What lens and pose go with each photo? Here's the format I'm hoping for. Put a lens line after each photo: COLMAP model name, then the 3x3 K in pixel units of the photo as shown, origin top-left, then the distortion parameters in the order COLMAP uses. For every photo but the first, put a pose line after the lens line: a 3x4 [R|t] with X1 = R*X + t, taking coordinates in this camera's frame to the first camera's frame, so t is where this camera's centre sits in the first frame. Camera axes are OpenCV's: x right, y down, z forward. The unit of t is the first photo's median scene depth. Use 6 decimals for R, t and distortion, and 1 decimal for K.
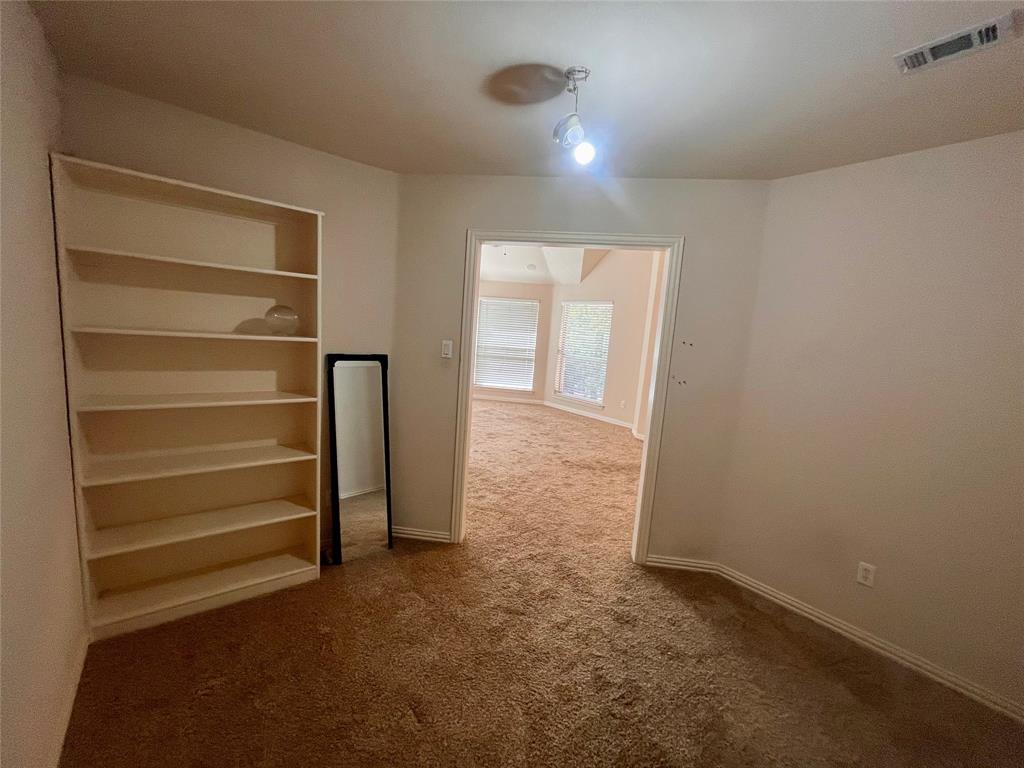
lens RADIAL K [[413.6, 0, 503.4], [0, 413.6, 386.2], [0, 0, 1]] dist [-0.000493, -0.000298]
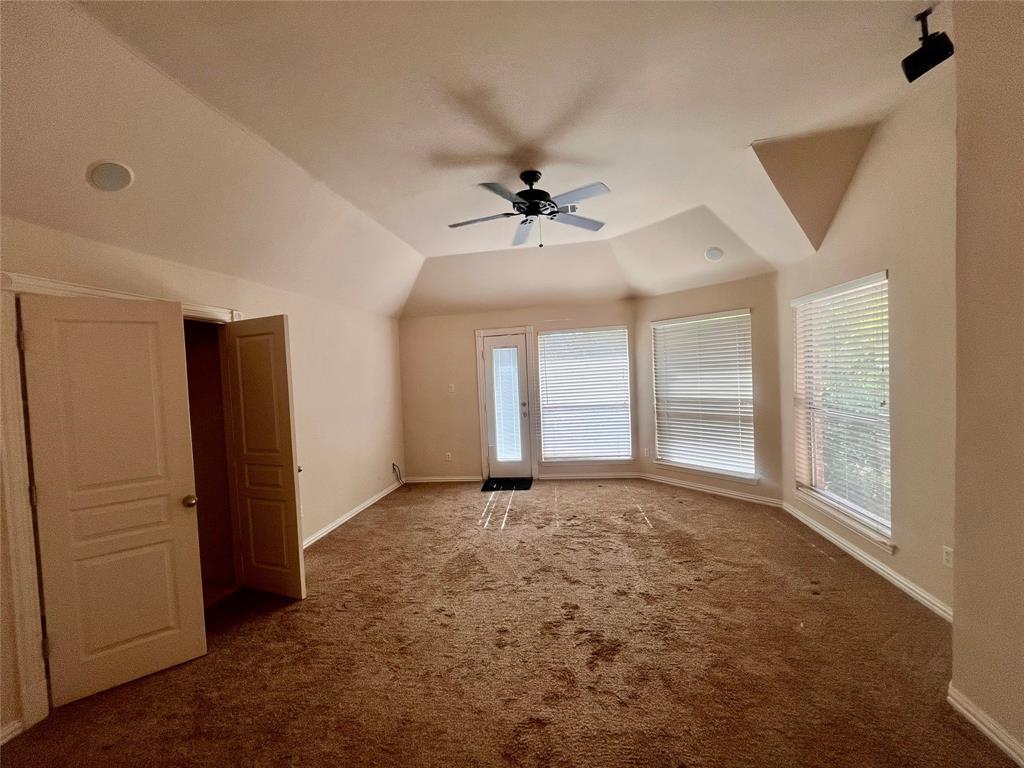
lens RADIAL K [[413.6, 0, 503.4], [0, 413.6, 386.2], [0, 0, 1]] dist [-0.000493, -0.000298]
pose [[0.674787, -0.078439, -0.733832, 0.256173], [-0.005346, 0.993790, -0.111142, -0.046987], [0.737993, 0.078920, 0.670177, 0.420058]]
